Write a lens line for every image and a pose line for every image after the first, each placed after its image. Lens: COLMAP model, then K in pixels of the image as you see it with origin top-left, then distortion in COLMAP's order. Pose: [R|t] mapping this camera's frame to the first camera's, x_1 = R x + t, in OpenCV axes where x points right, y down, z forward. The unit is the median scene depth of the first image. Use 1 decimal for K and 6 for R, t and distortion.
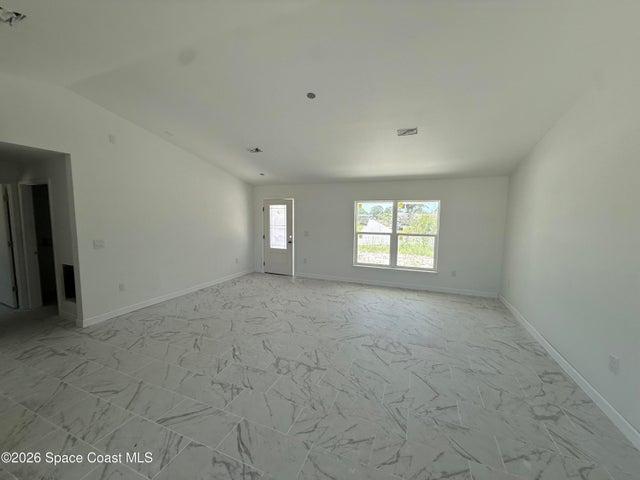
lens RADIAL K [[254.8, 0, 320.0], [0, 254.8, 240.0], [0, 0, 1]] dist [0.001407, 0.000451]
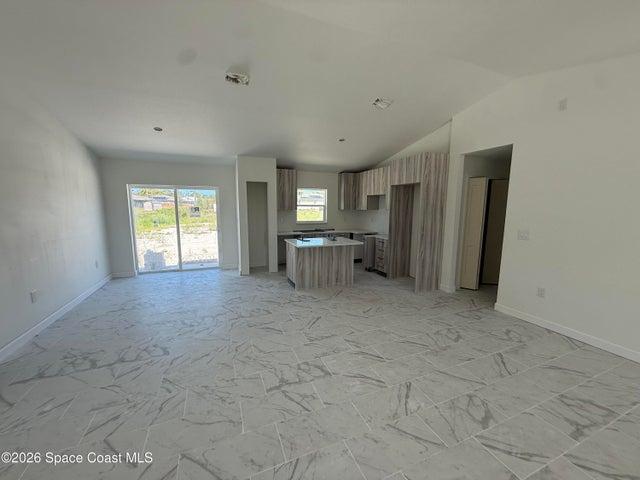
lens RADIAL K [[254.8, 0, 320.0], [0, 254.8, 240.0], [0, 0, 1]] dist [0.001407, 0.000451]
pose [[-0.713909, 0.078461, -0.695829, 0.329308], [-0.077443, 0.978760, 0.189820, -0.091744], [0.695943, 0.189401, -0.692669, 1.230161]]
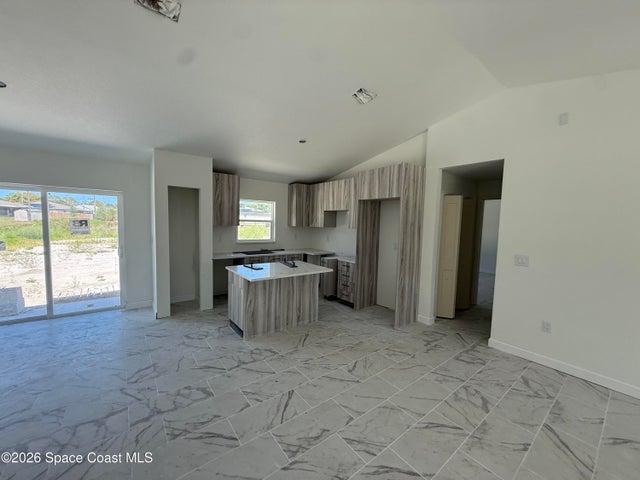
lens RADIAL K [[254.8, 0, 320.0], [0, 254.8, 240.0], [0, 0, 1]] dist [0.001407, 0.000451]
pose [[-0.501594, 0.037450, -0.864292, 0.172097], [-0.112133, 0.987820, 0.107880, -0.071175], [0.857805, 0.151028, -0.491285, 0.911933]]
